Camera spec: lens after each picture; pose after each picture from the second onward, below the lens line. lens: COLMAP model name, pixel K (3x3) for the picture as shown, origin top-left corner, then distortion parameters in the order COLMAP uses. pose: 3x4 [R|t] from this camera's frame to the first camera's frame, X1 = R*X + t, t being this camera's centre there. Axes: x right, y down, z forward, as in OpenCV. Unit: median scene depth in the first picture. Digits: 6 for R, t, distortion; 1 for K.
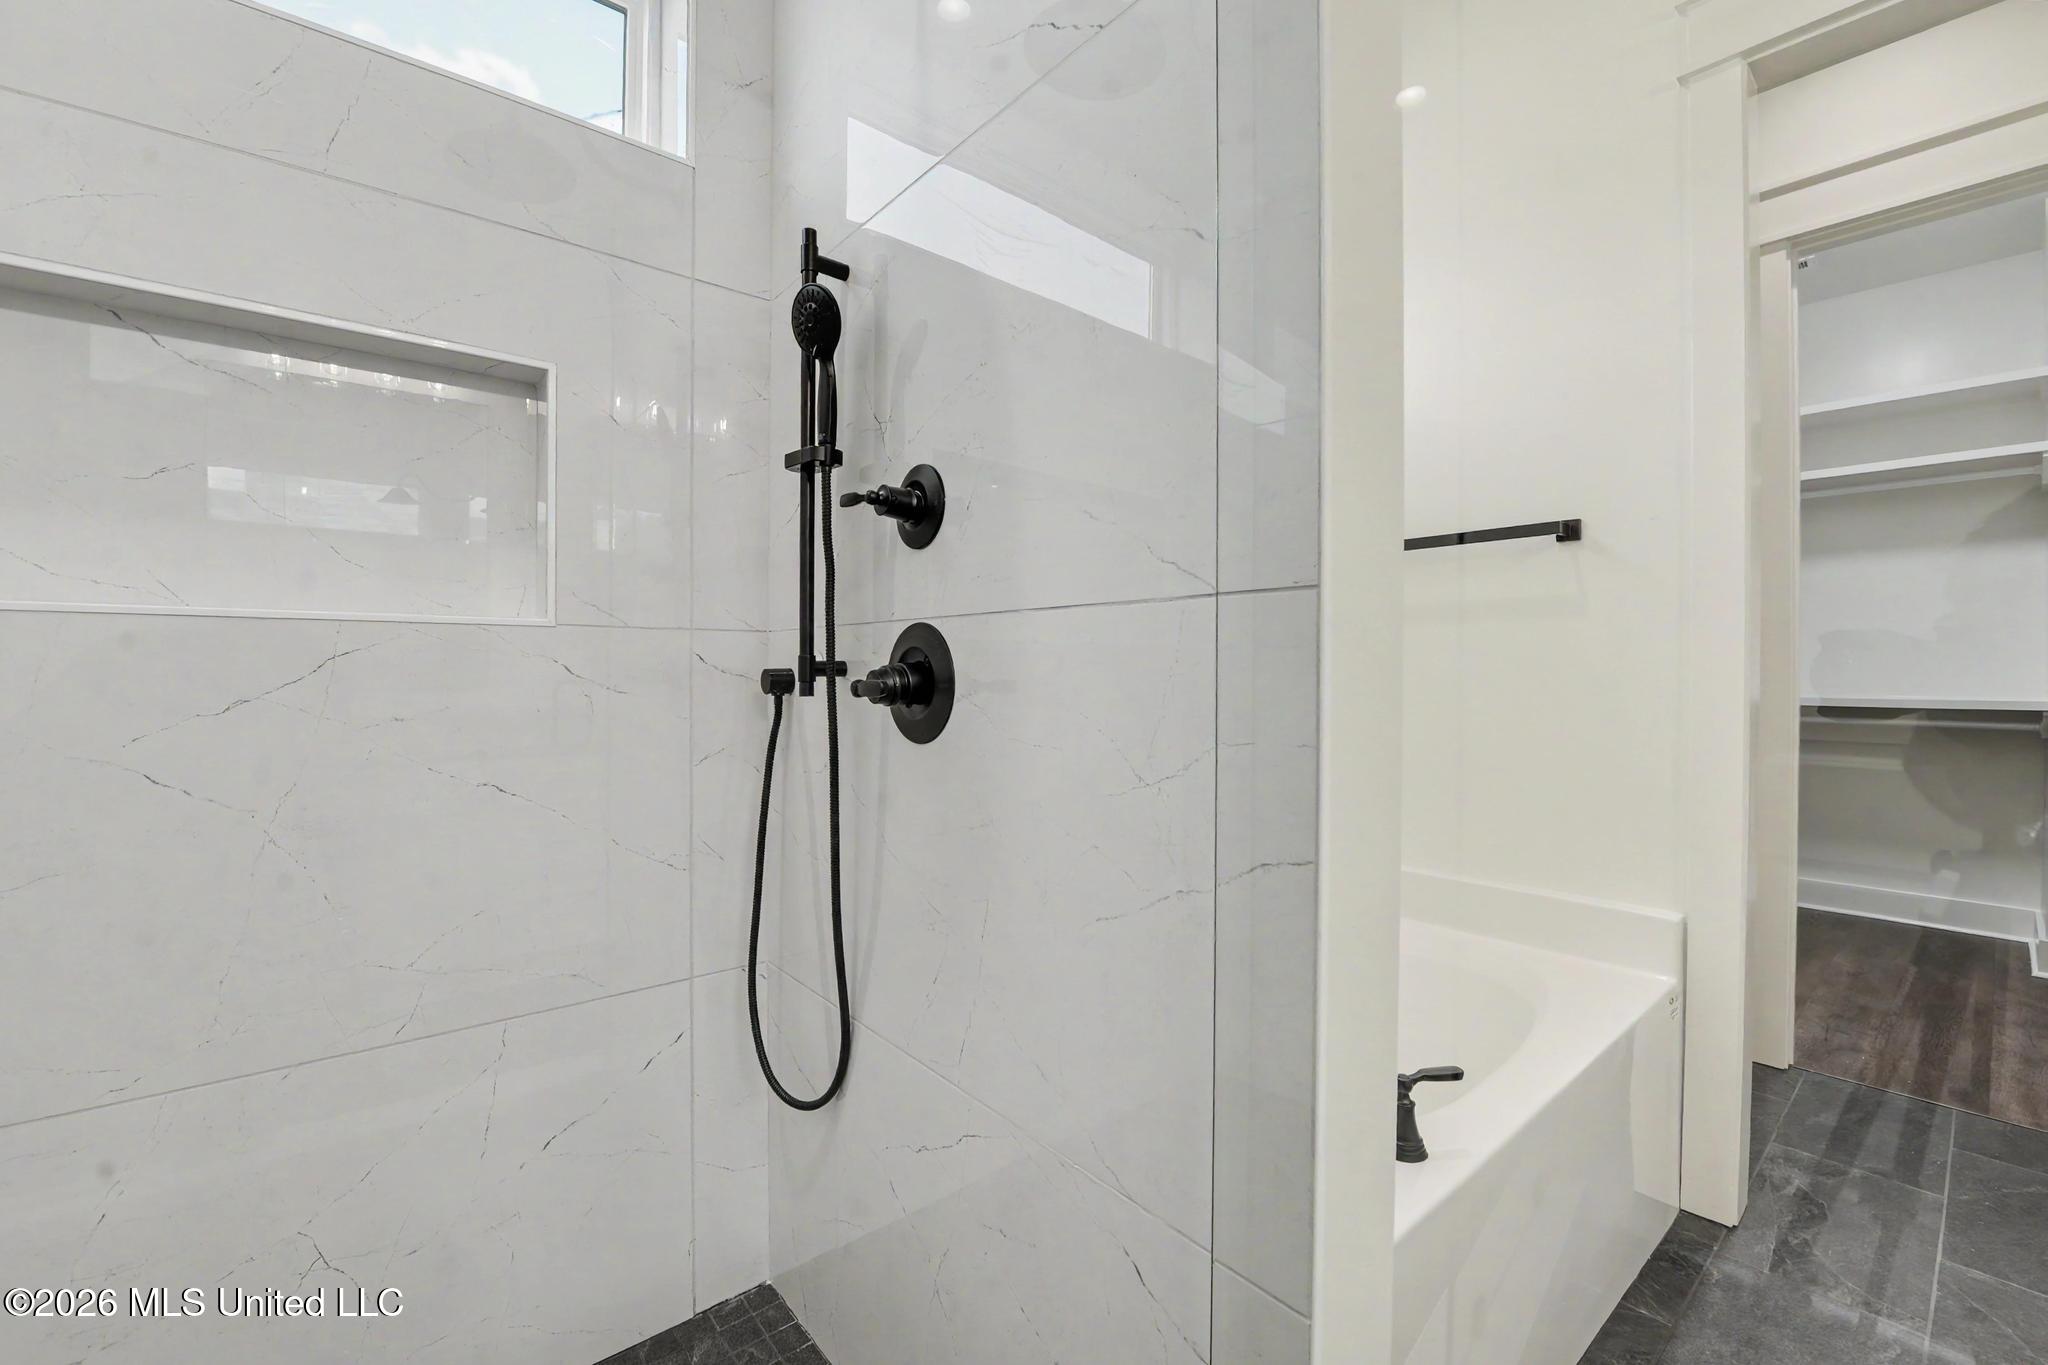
lens RADIAL K [[825.3, 0, 1024.0], [0, 825.3, 682.5], [0, 0, 1]] dist [-0.020342, -0.000132]
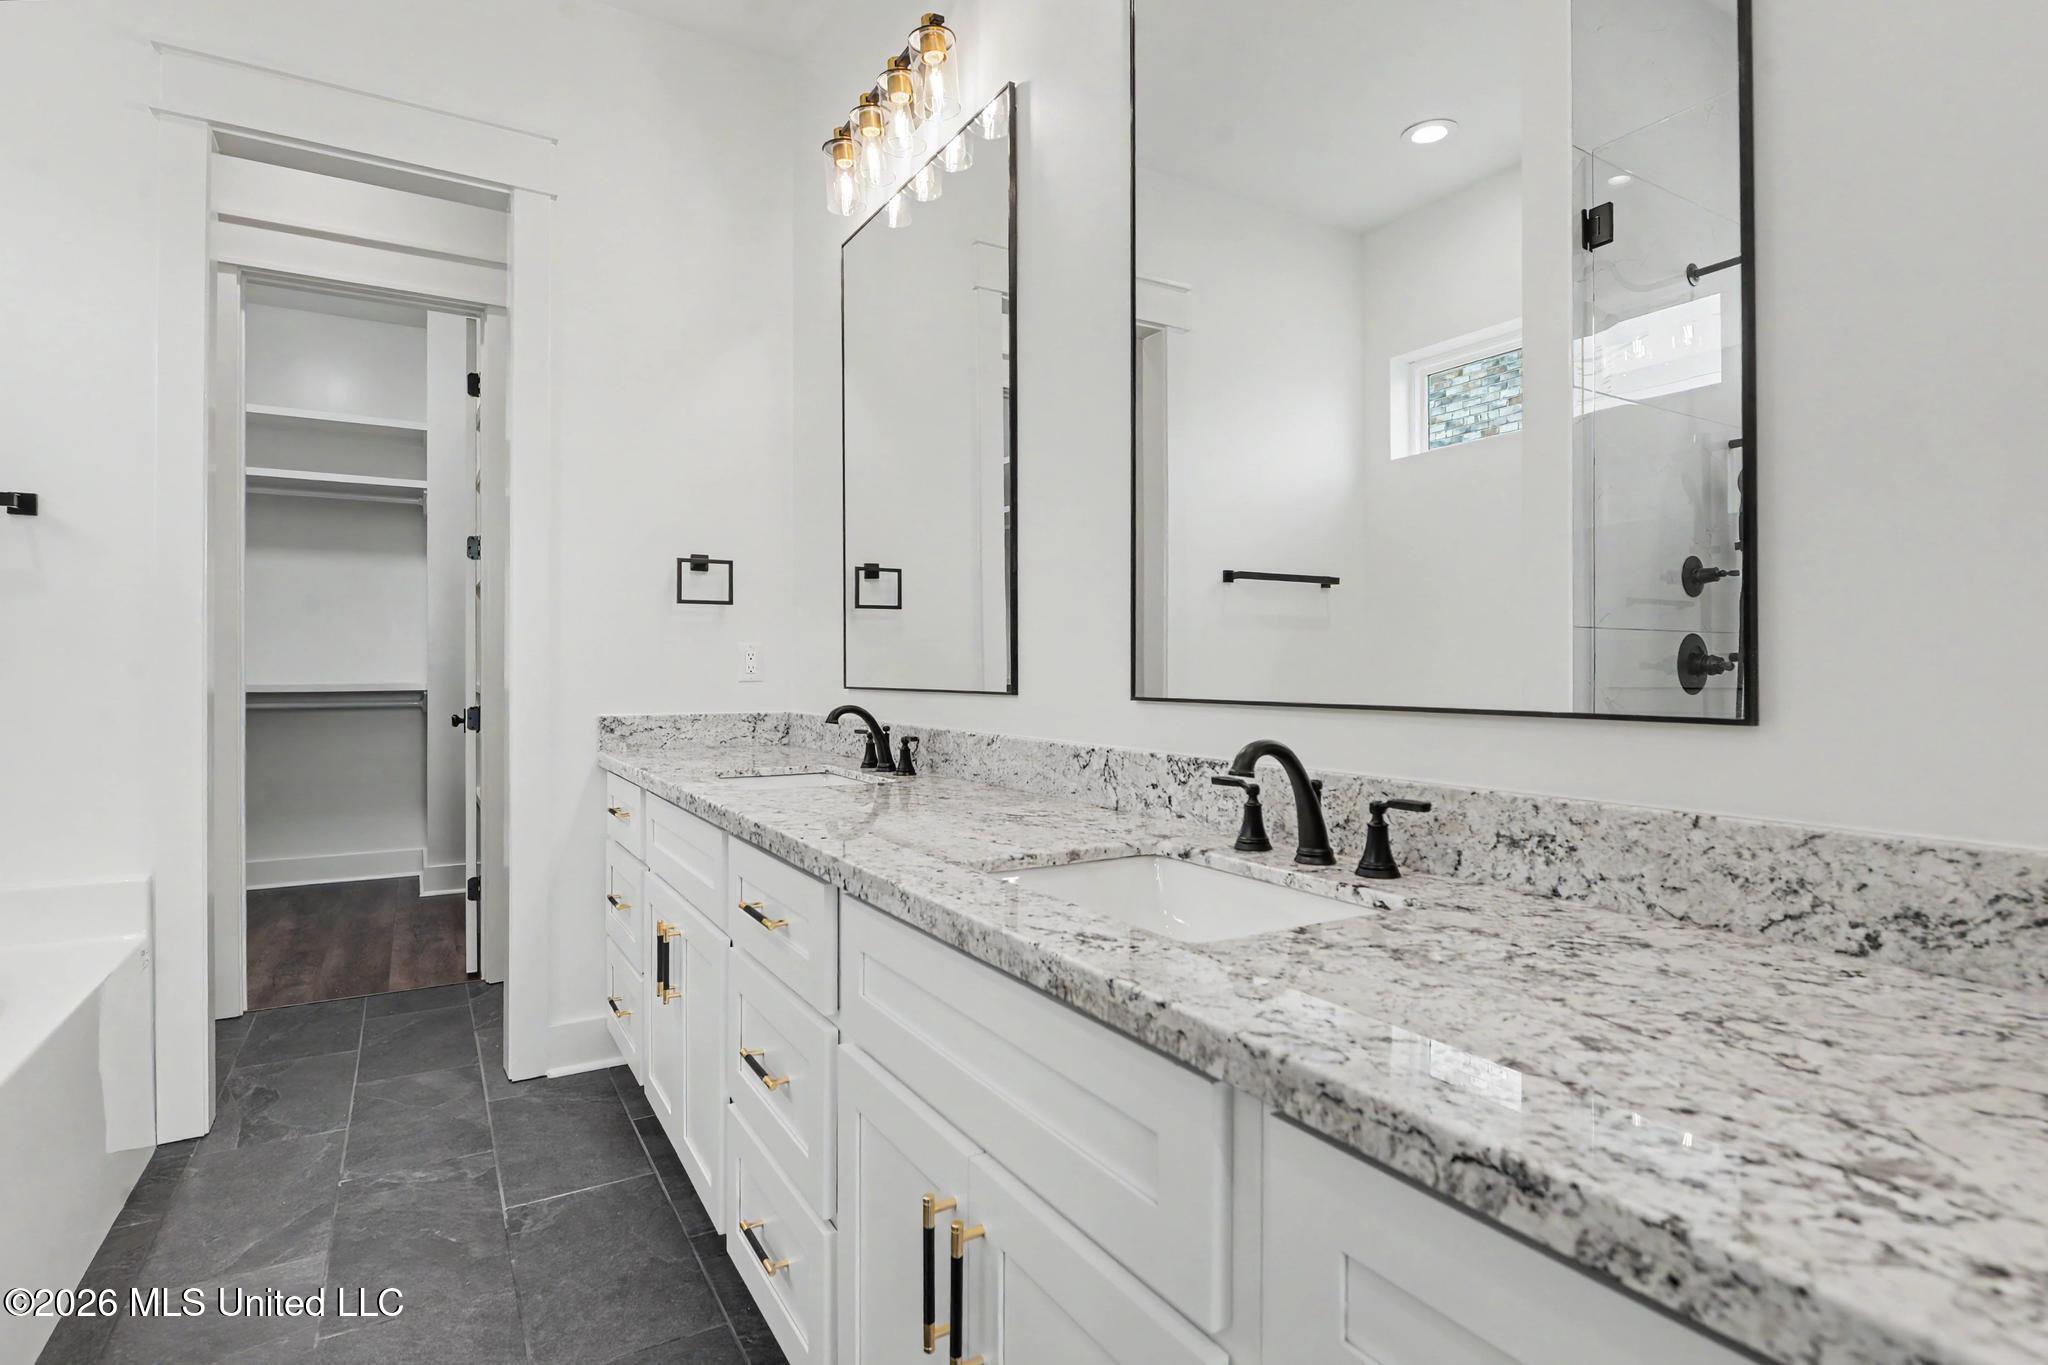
lens RADIAL K [[990.6, 0, 1024.0], [0, 990.6, 682.5], [0, 0, 1]] dist [-0.026615, -0.000058]
pose [[0.131395, -0.005006, 0.991317, -0.233782], [0.002307, 0.999986, 0.004744, 0.015544], [-0.991327, 0.001663, 0.131405, -0.243485]]
